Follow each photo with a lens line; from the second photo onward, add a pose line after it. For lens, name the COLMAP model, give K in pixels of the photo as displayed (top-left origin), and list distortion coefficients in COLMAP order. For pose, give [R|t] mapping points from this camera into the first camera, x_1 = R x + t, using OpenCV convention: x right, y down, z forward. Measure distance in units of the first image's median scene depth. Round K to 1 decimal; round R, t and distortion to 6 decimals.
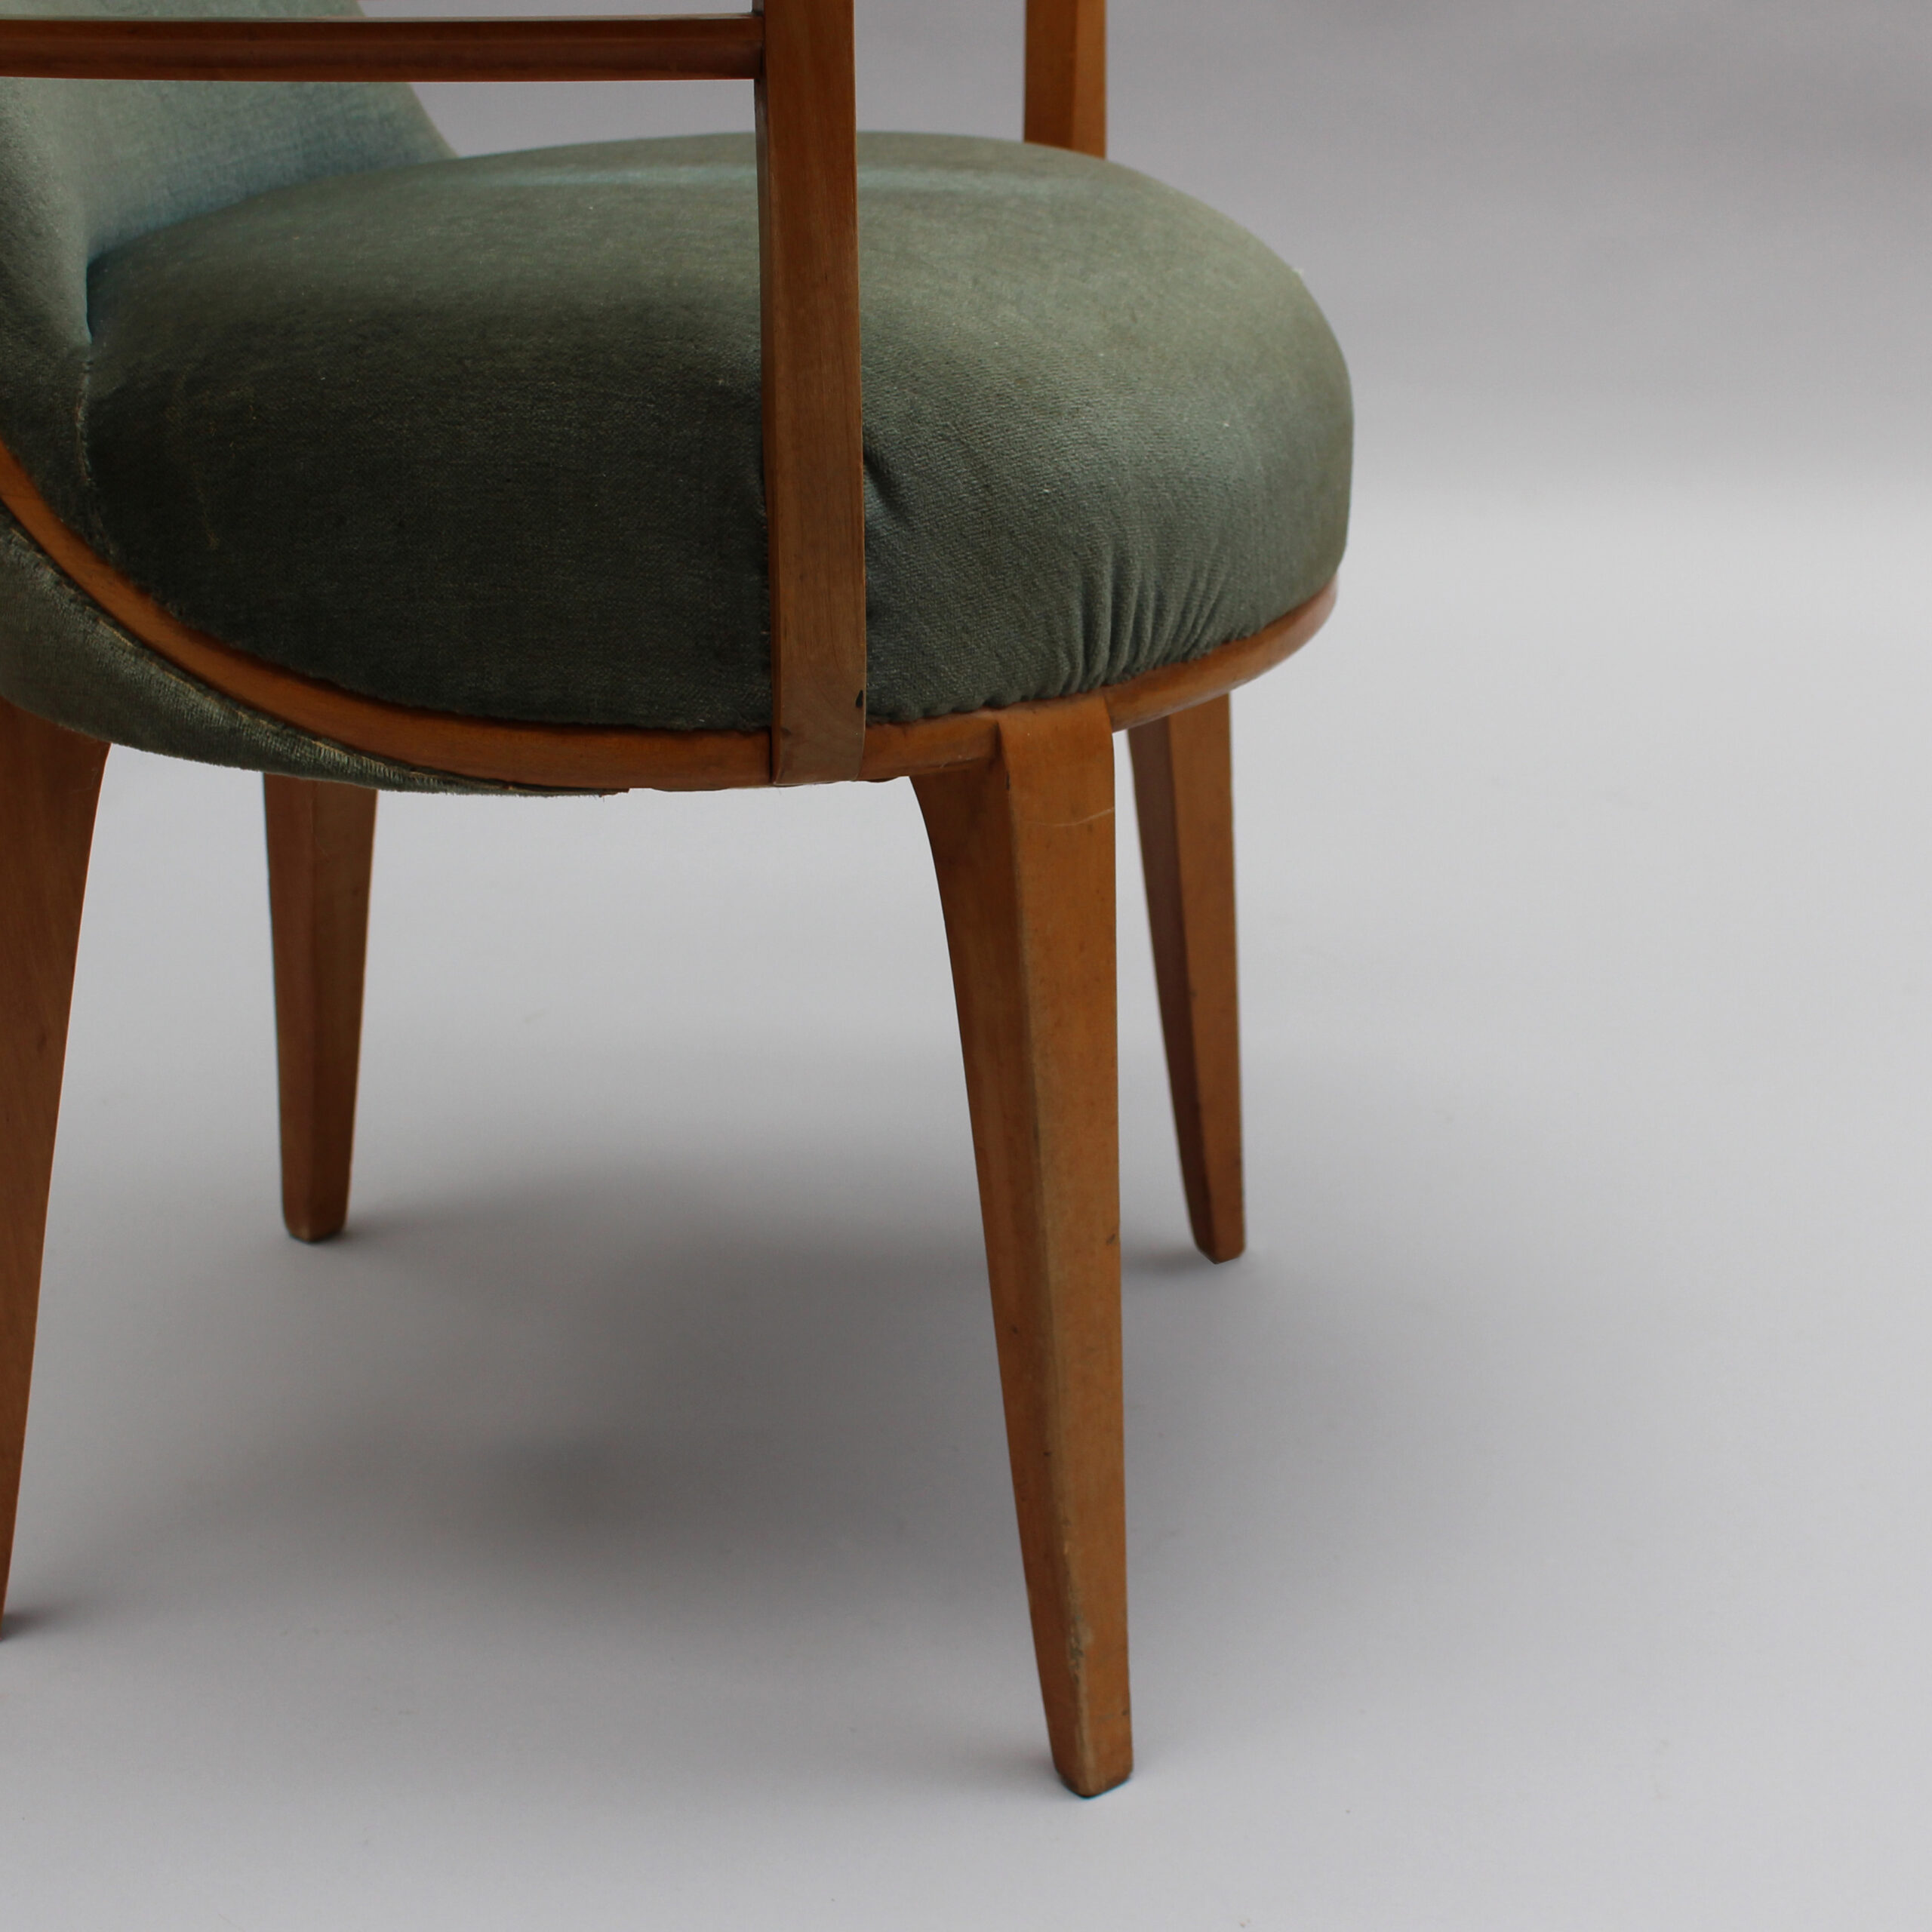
lens RADIAL K [[3178.8, 0, 1014.3], [0, 3178.8, 1002.4], [0, 0, 1]] dist [-0.111930, 0.000000]
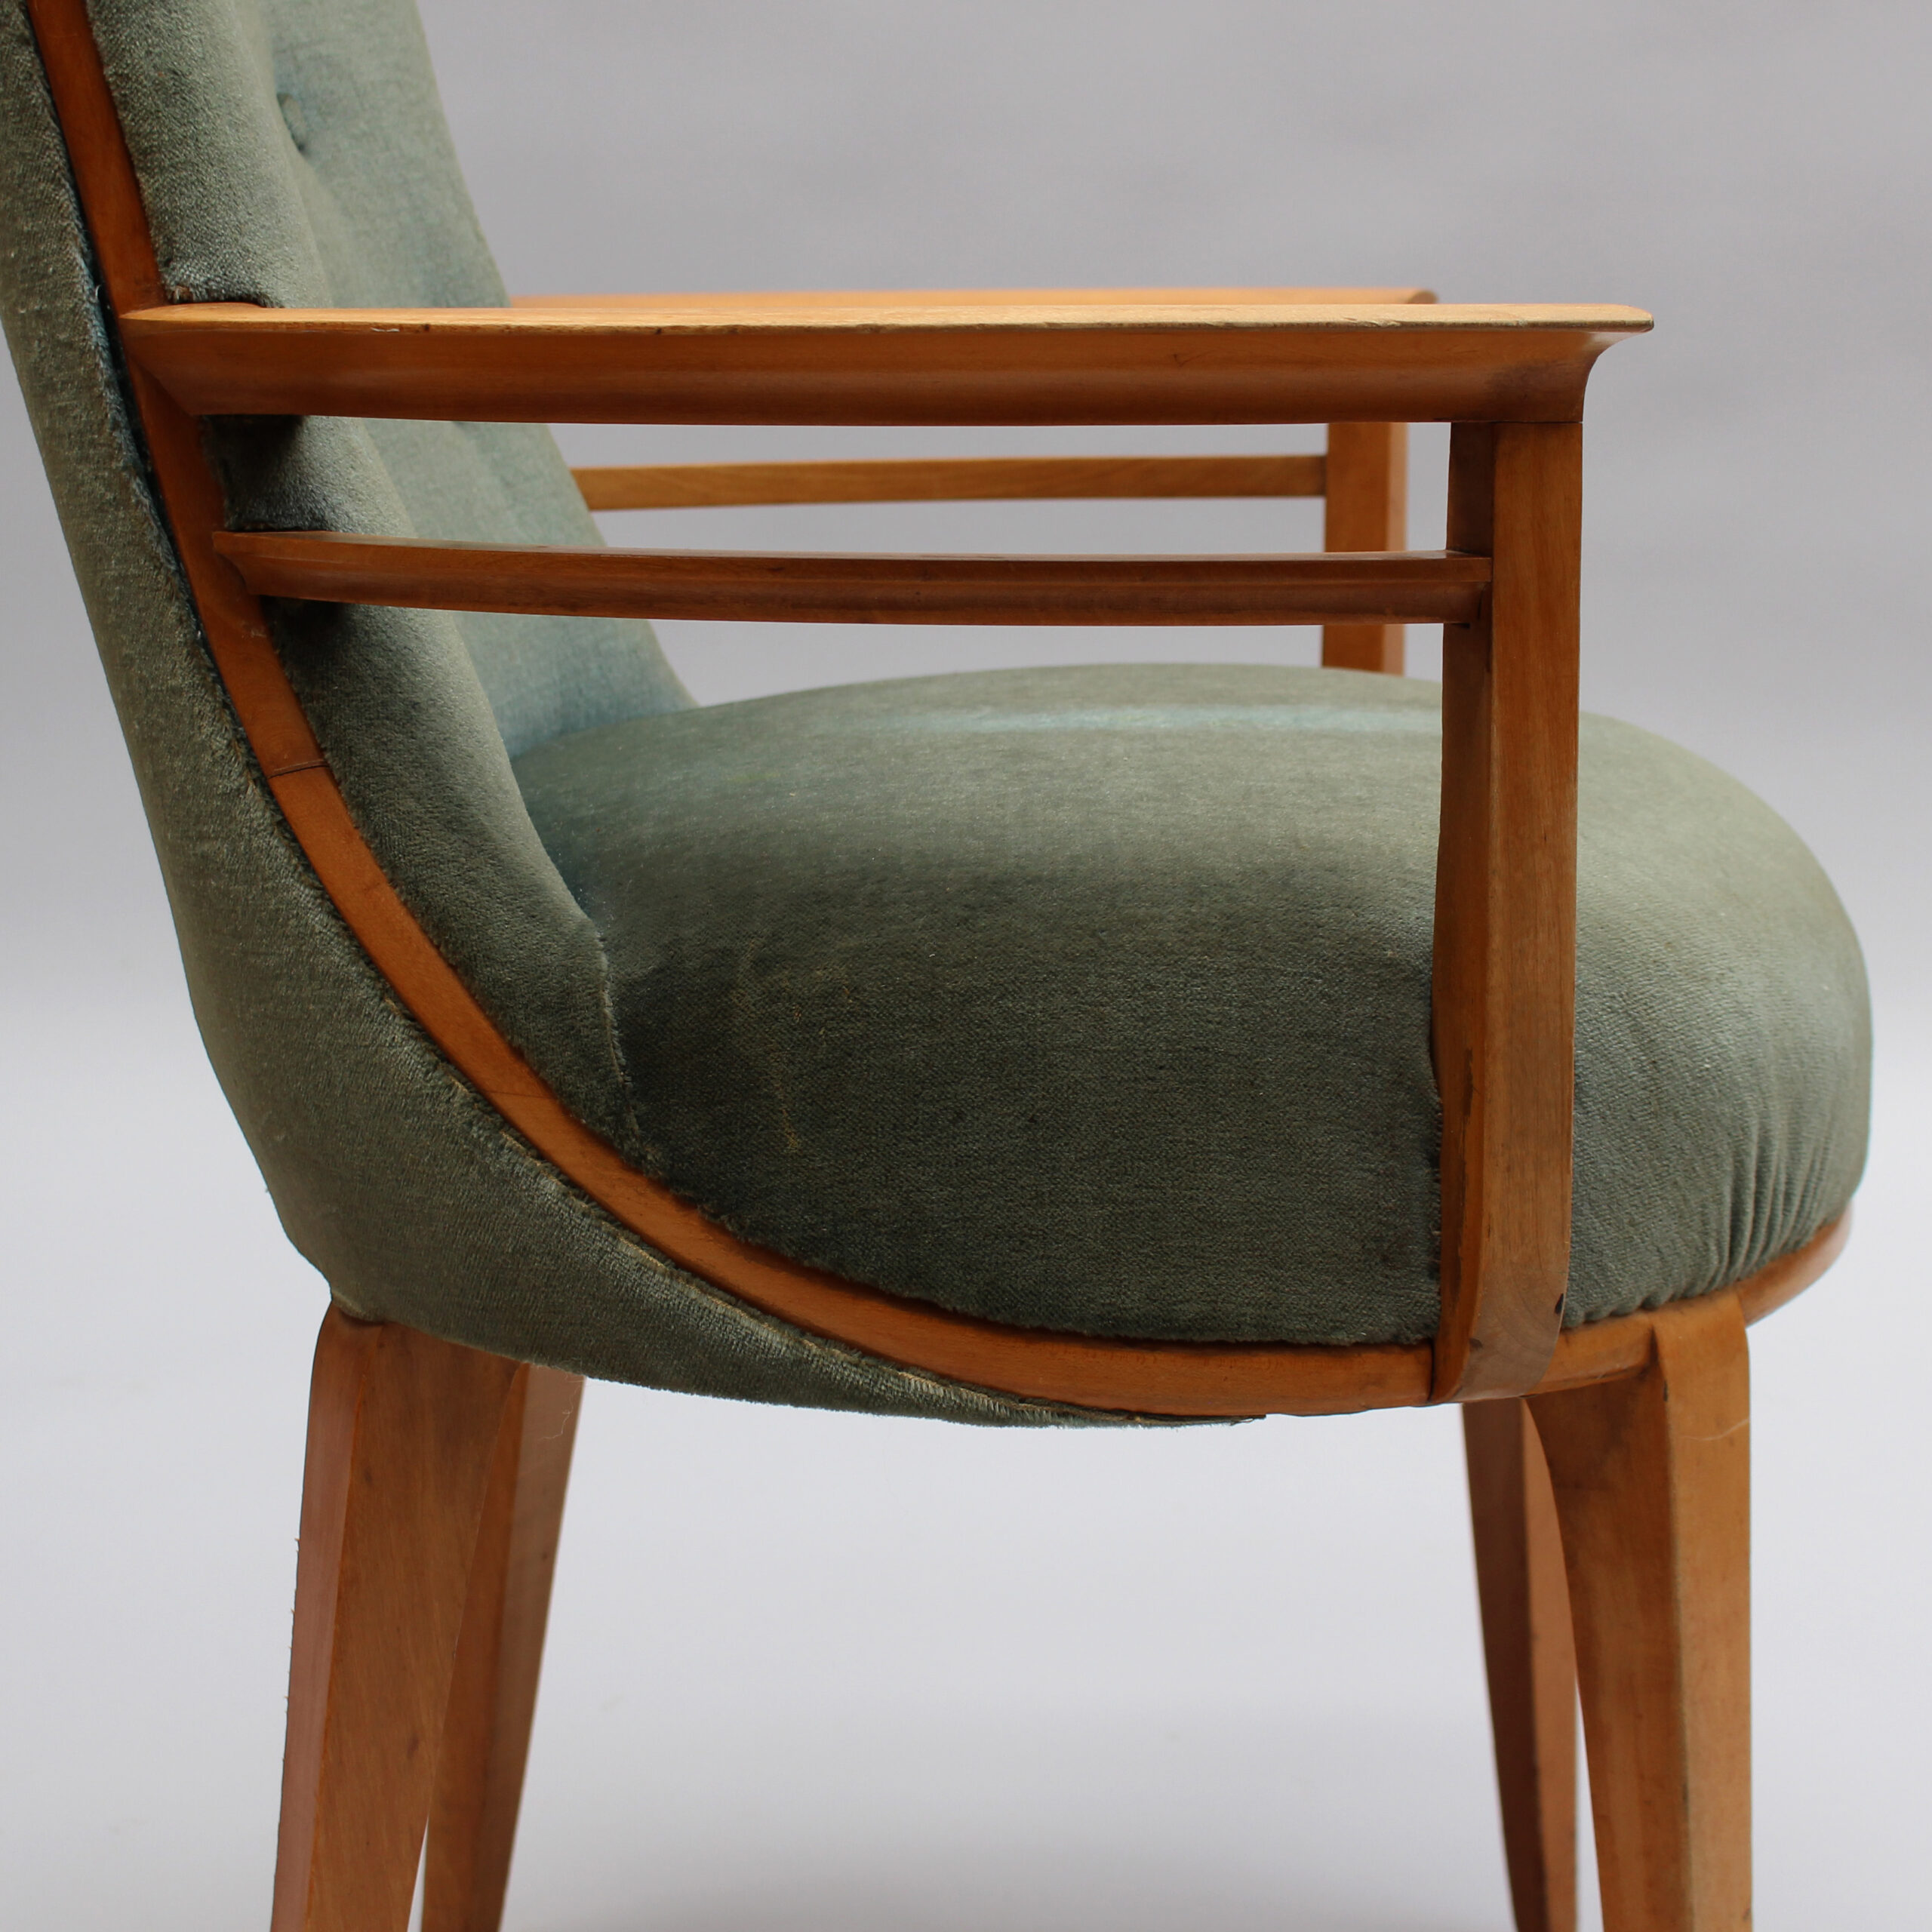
lens RADIAL K [[3941.6, 0, 993.6], [0, 3941.6, 1014.6], [0, 0, 1]] dist [-0.083943, 0.000000]
pose [[0.991669, -0.022149, 0.126895, -0.327532], [0.043382, 0.984985, -0.167101, 0.002005], [-0.121289, 0.171214, 0.977740, -0.068606]]
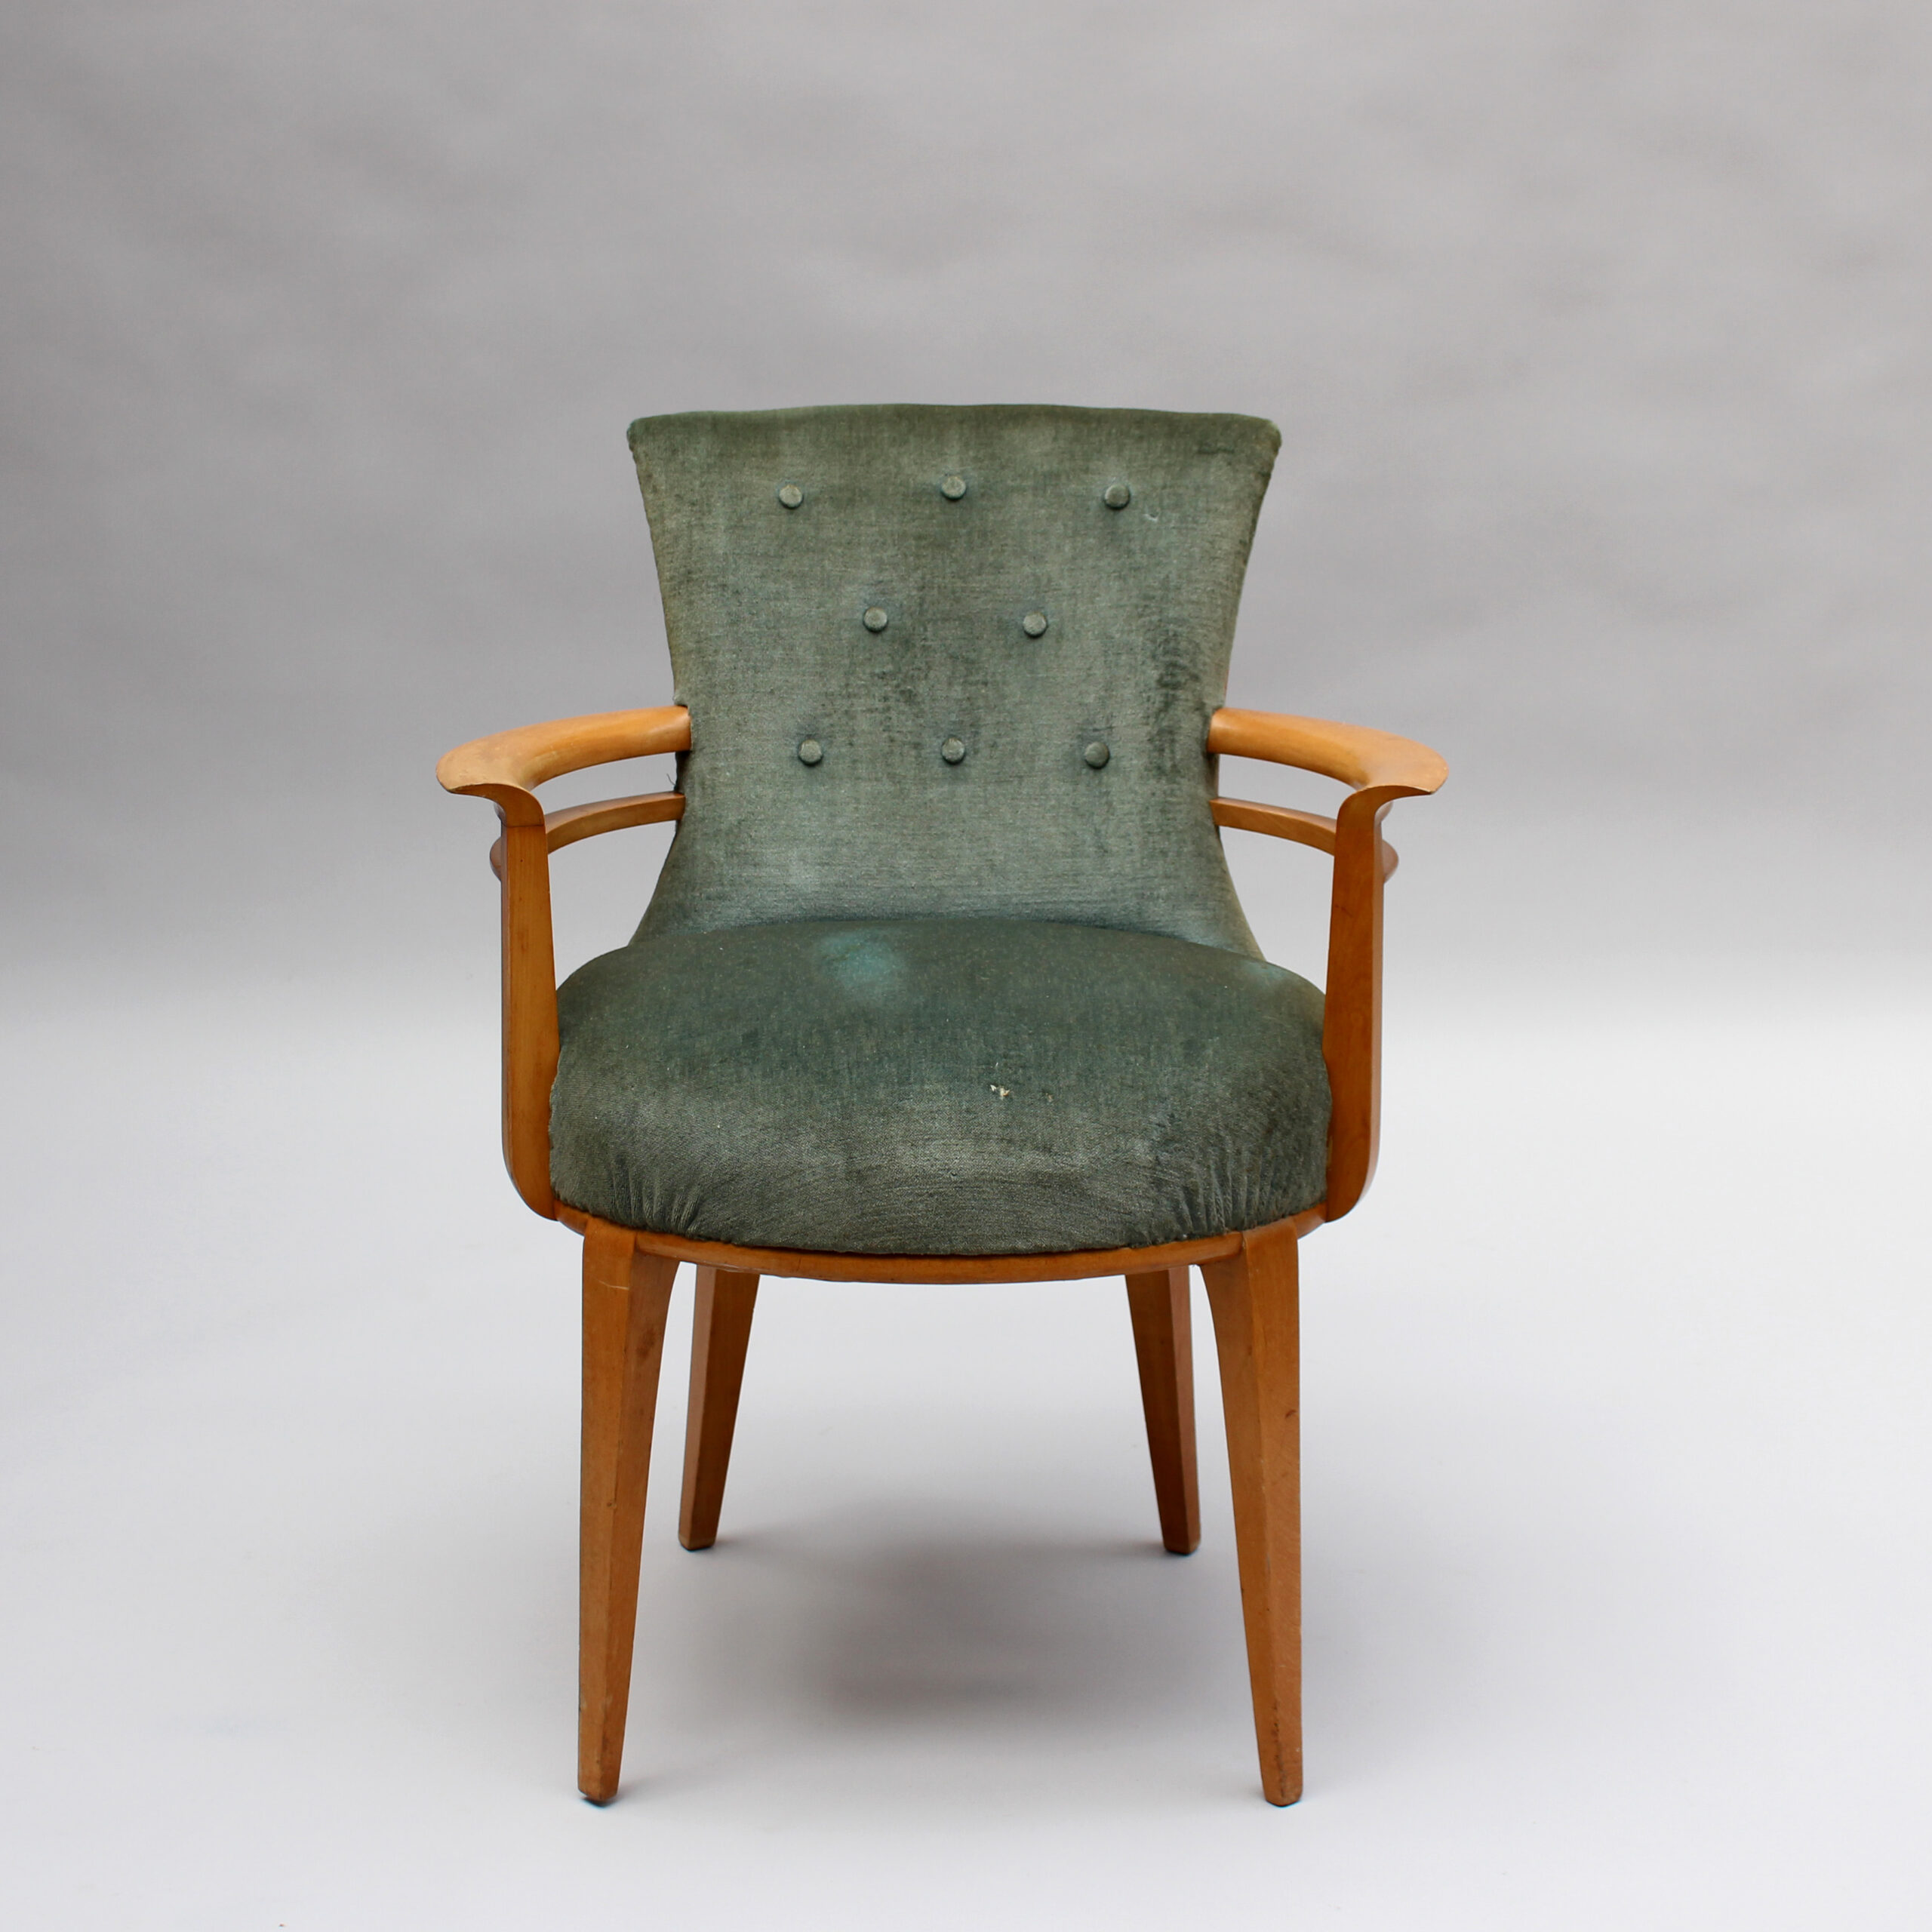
lens RADIAL K [[3351.1, 0, 960.1], [0, 3351.1, 1004.7], [0, 0, 1]] dist [-0.150273, 0.000000]
pose [[0.146041, 0.216939, -0.965199, 2.095227], [-0.350732, 0.923638, 0.154530, -0.638112], [0.925019, 0.315958, 0.210977, 0.726634]]
